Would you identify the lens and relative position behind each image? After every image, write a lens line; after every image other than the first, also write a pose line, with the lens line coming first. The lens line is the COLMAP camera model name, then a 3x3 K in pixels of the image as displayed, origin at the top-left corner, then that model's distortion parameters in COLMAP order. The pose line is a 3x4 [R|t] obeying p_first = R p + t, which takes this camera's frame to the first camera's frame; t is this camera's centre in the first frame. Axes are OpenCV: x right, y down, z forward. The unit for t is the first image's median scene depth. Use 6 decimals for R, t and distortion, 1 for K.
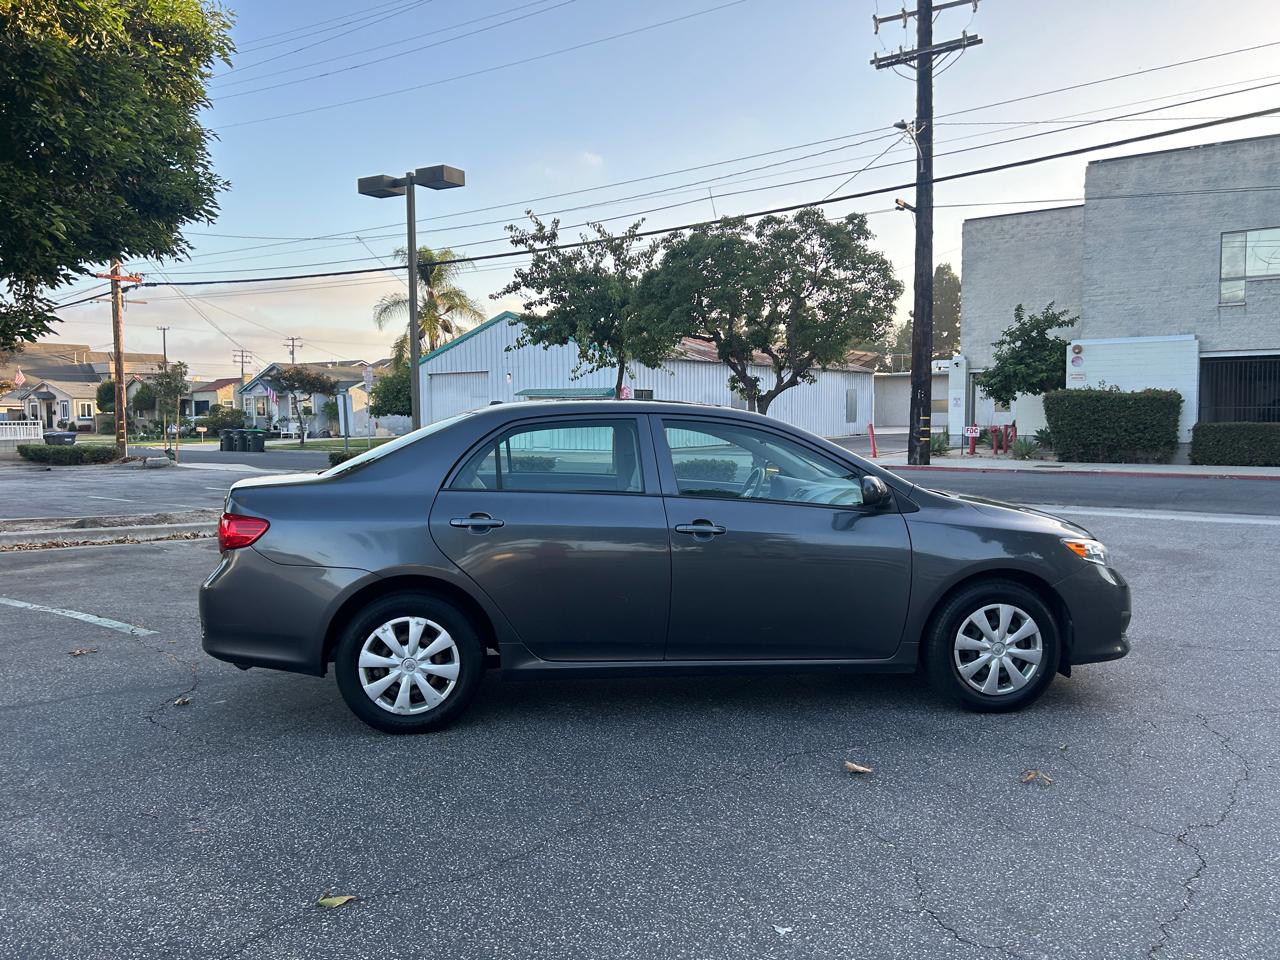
lens RADIAL K [[960.2, 0, 647.3], [0, 960.2, 474.4], [0, 0, 1]] dist [0.046819, -0.049224]
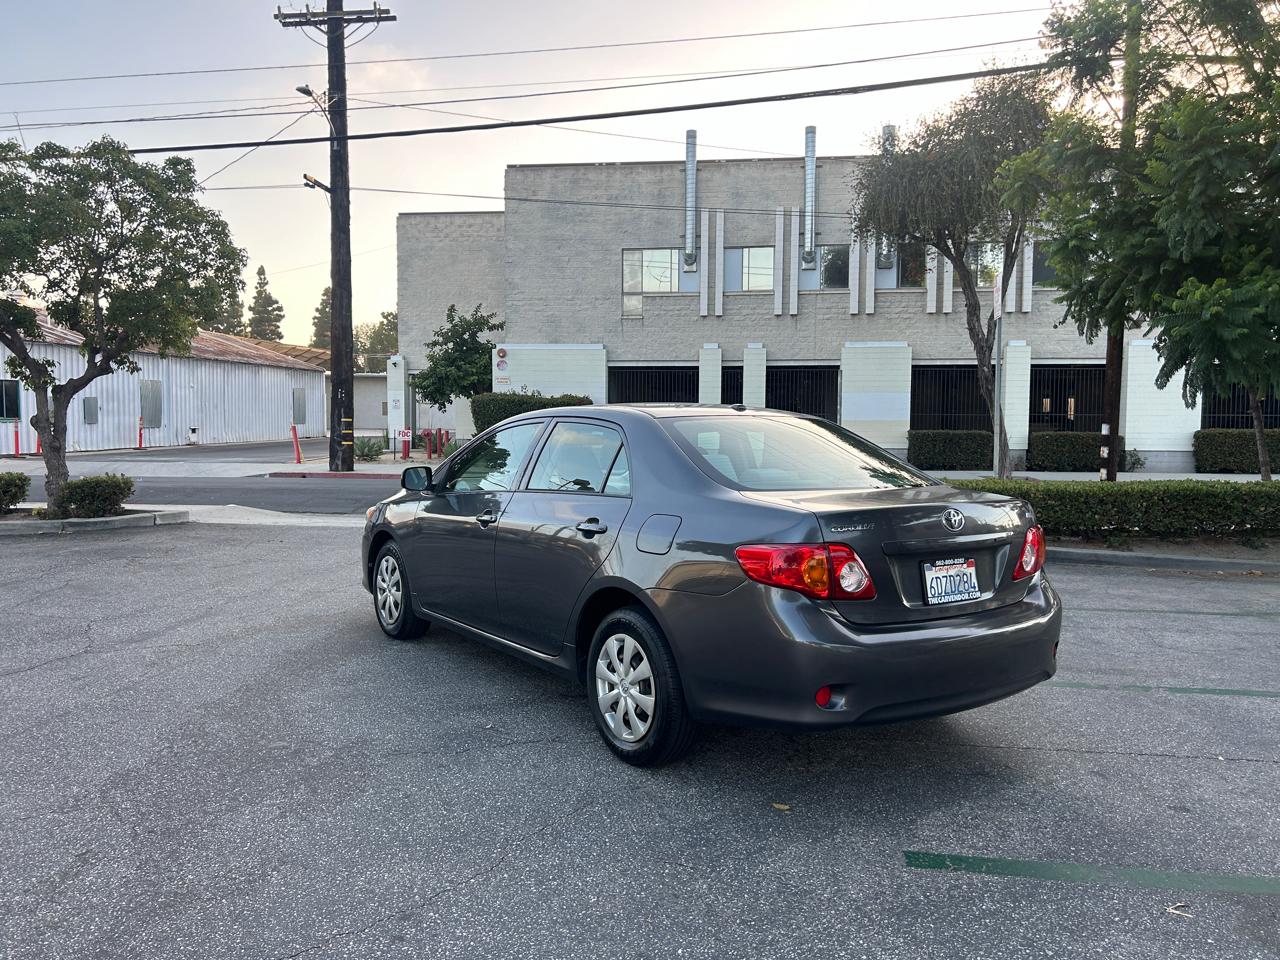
lens RADIAL K [[960.2, 0, 628.6], [0, 960.2, 476.2], [0, 0, 1]] dist [0.046819, -0.049224]
pose [[0.877521, -0.017218, 0.479229, 0.084384], [0.017920, 0.999835, 0.003110, -0.003201], [-0.479203, 0.005859, 0.877685, 0.071261]]
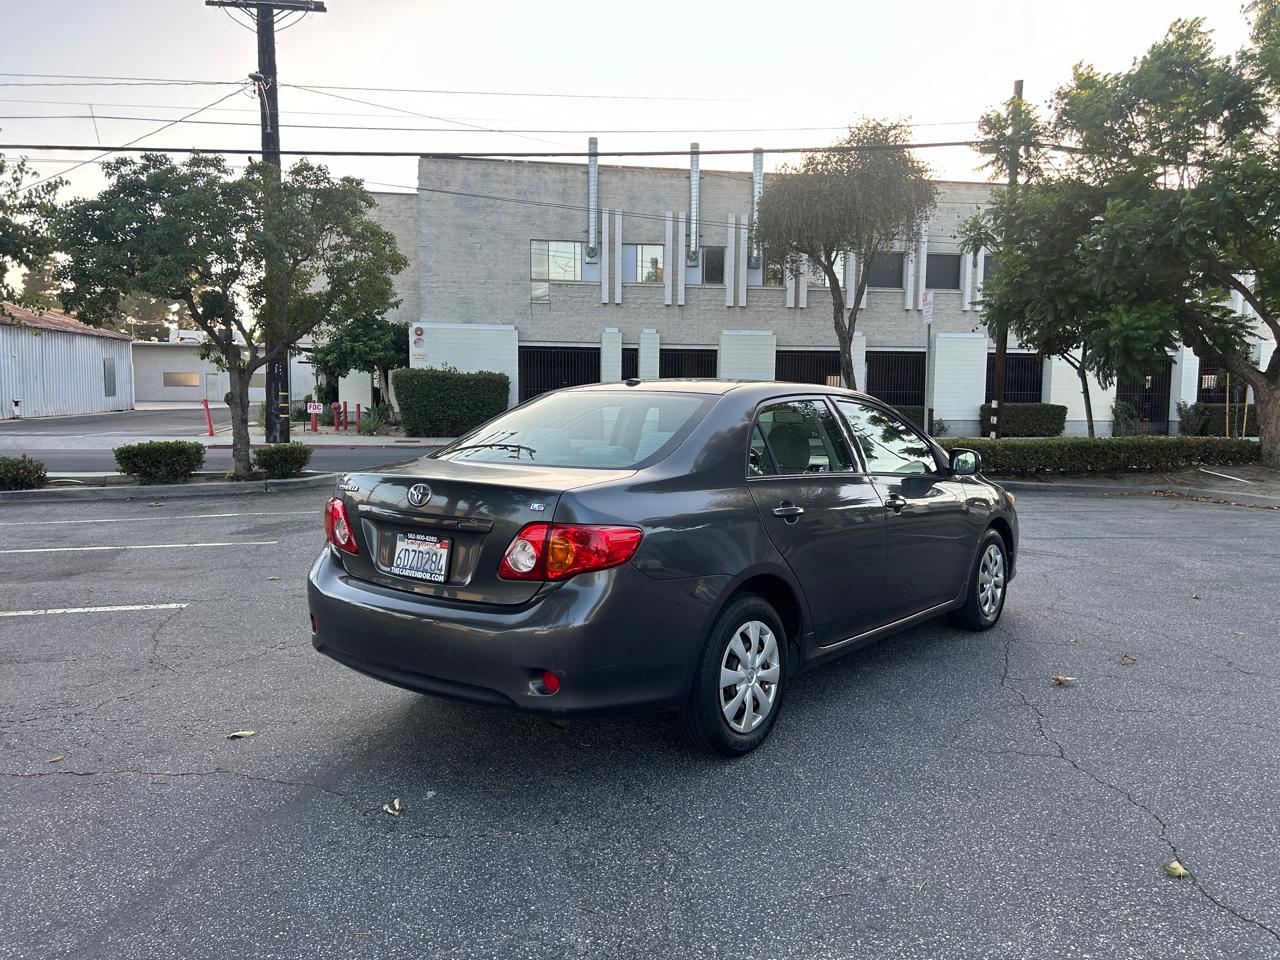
lens RADIAL K [[960.2, 0, 653.7], [0, 960.2, 482.3], [0, 0, 1]] dist [0.046819, -0.049224]
pose [[0.705024, -0.052264, 0.707255, -0.137048], [0.028579, 0.998564, 0.045302, -0.003640], [-0.708608, -0.011726, 0.705505, 0.064256]]
